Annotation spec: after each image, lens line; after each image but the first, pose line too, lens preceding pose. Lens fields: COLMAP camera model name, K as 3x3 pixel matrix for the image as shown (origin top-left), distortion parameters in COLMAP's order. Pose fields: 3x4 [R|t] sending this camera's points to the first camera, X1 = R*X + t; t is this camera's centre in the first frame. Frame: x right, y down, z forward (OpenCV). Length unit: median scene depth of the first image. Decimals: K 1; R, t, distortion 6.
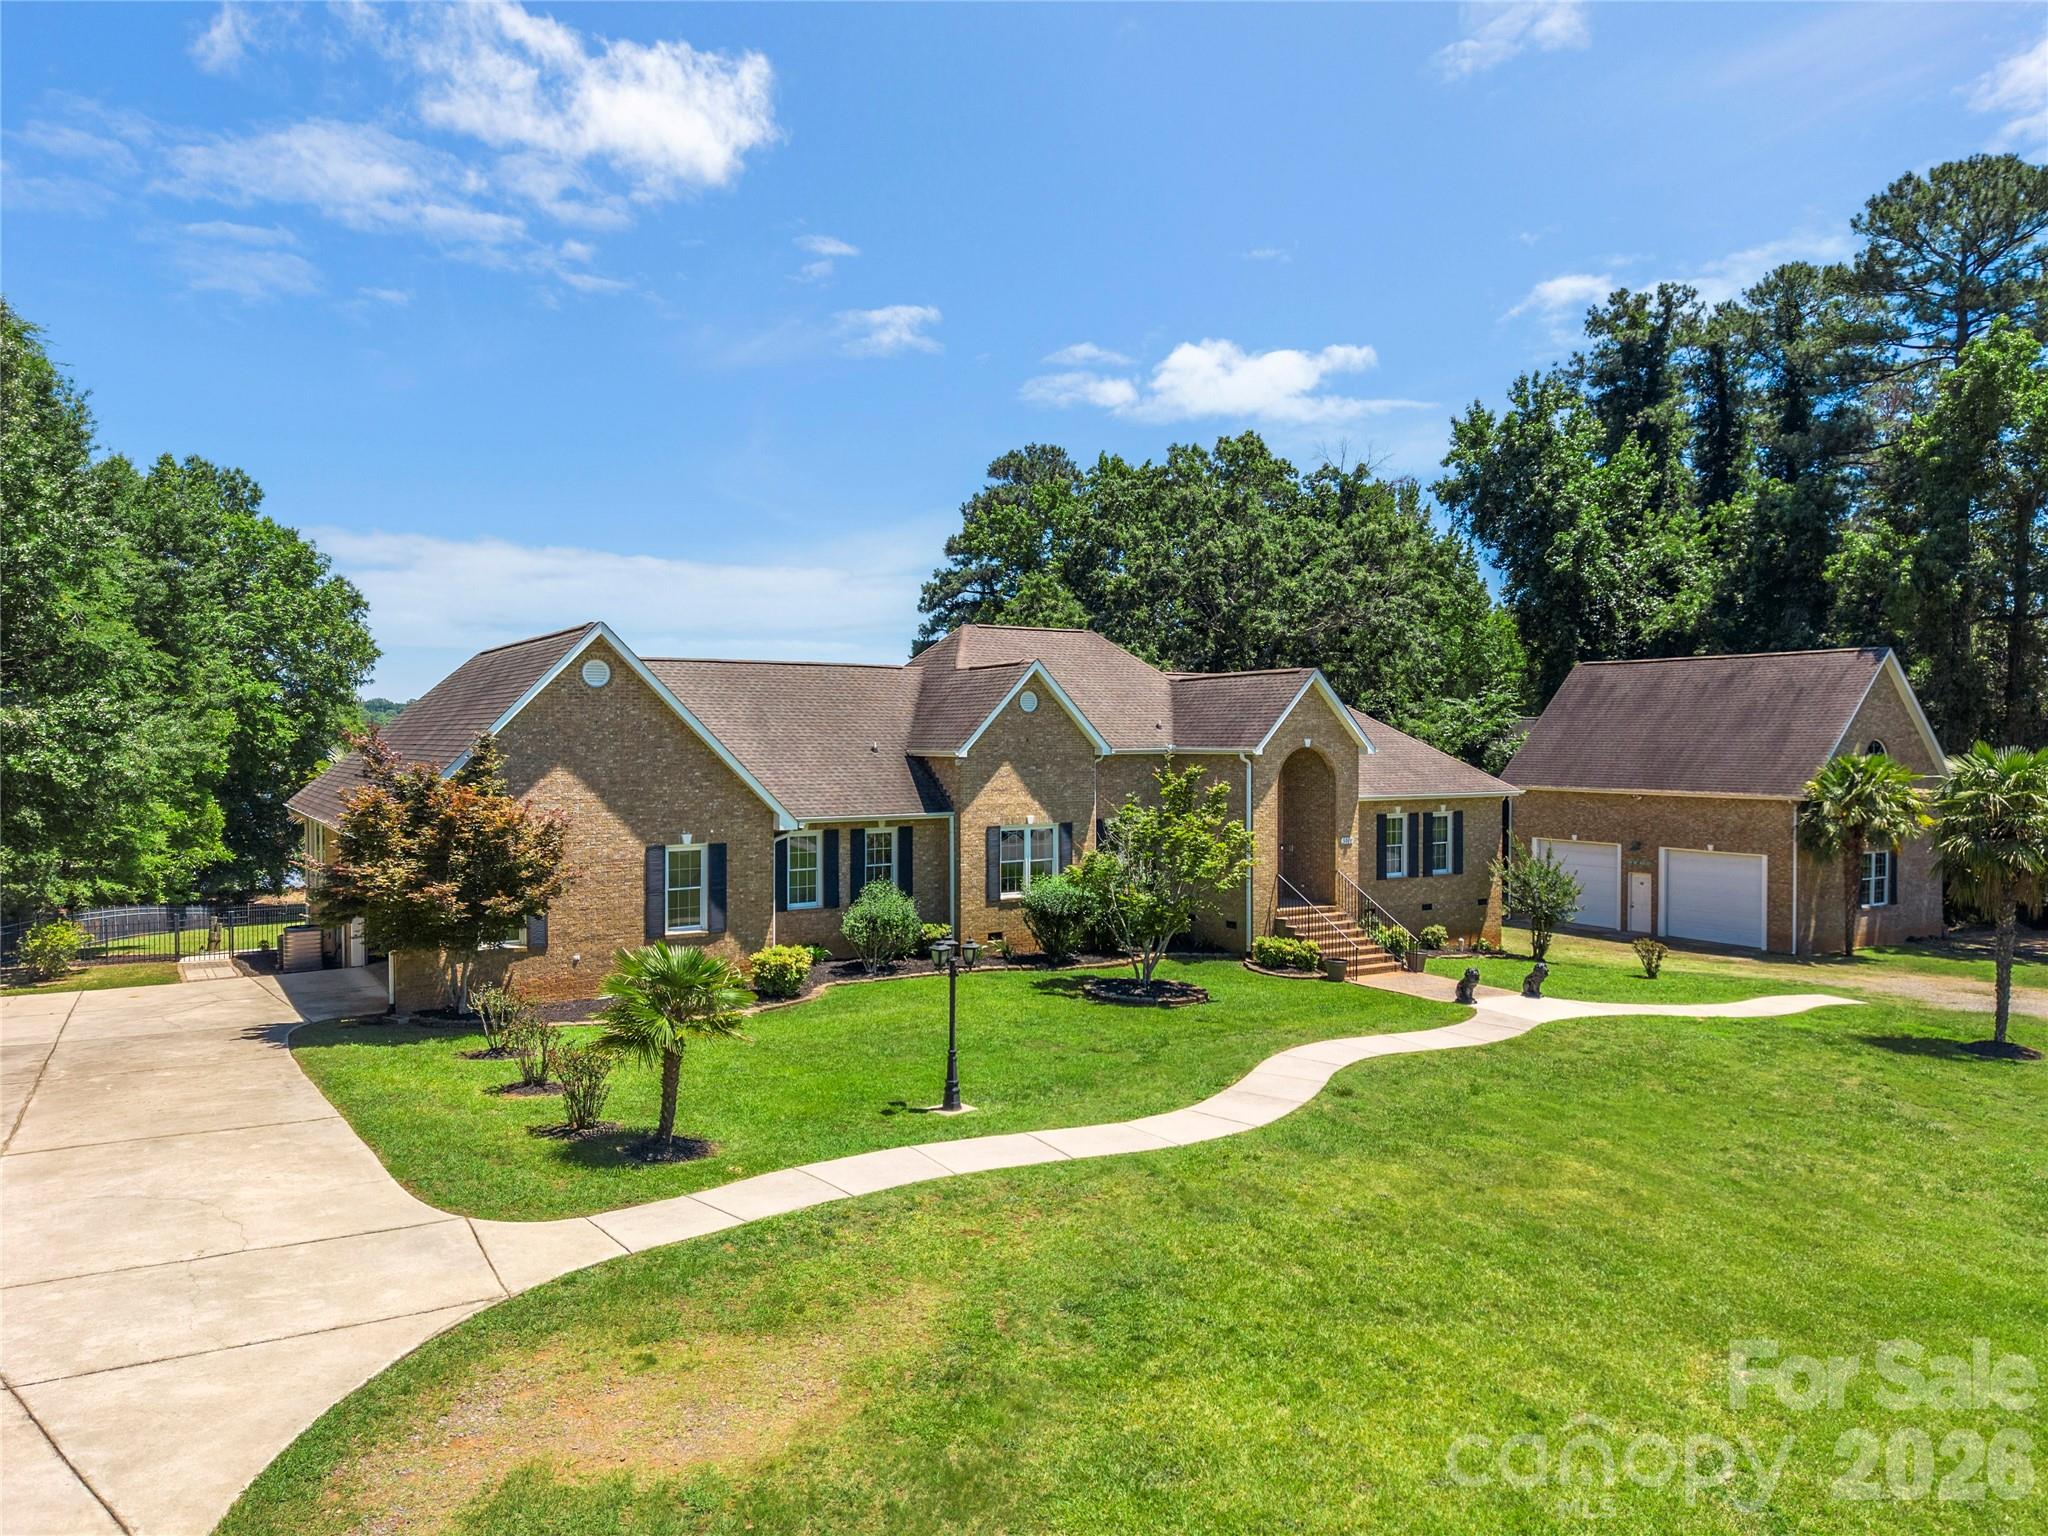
lens RADIAL K [[1368.8, 0, 1020.7], [0, 1368.8, 759.6], [0, 0, 1]] dist [0.030089, -0.036415]
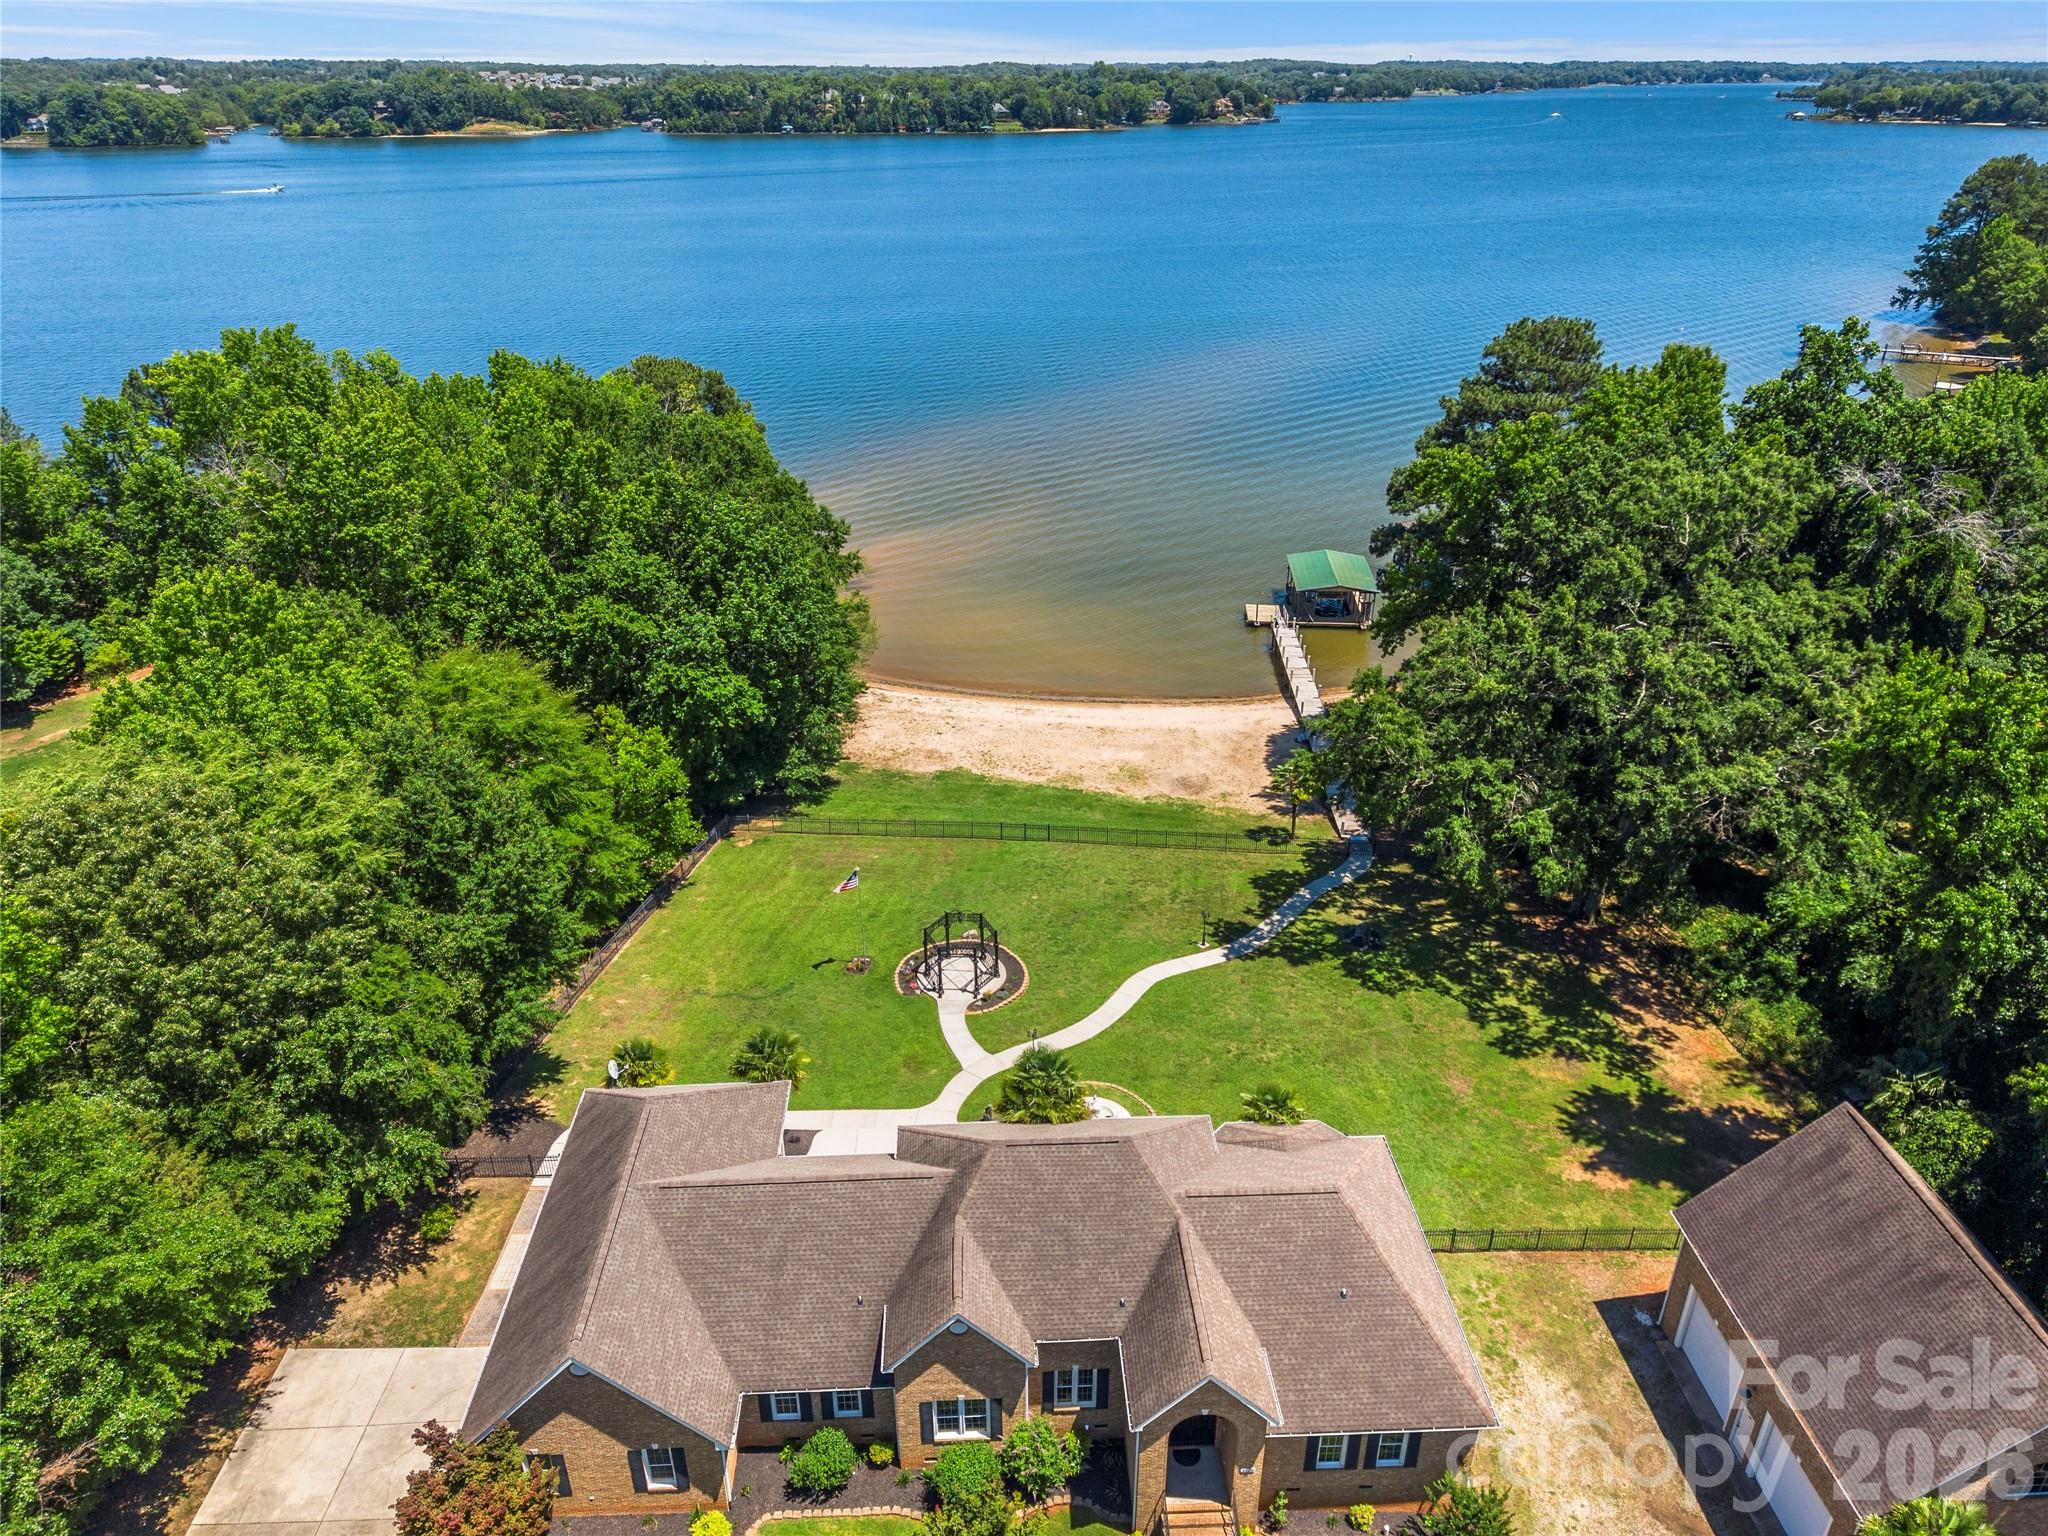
lens RADIAL K [[1368.8, 0, 1020.7], [0, 1368.8, 759.6], [0, 0, 1]] dist [0.030089, -0.036415]
pose [[0.863116, 0.223785, -0.452714, 0.476552], [-0.003944, 0.899414, 0.437080, -0.995689], [0.504990, -0.375465, 0.777182, 0.259359]]
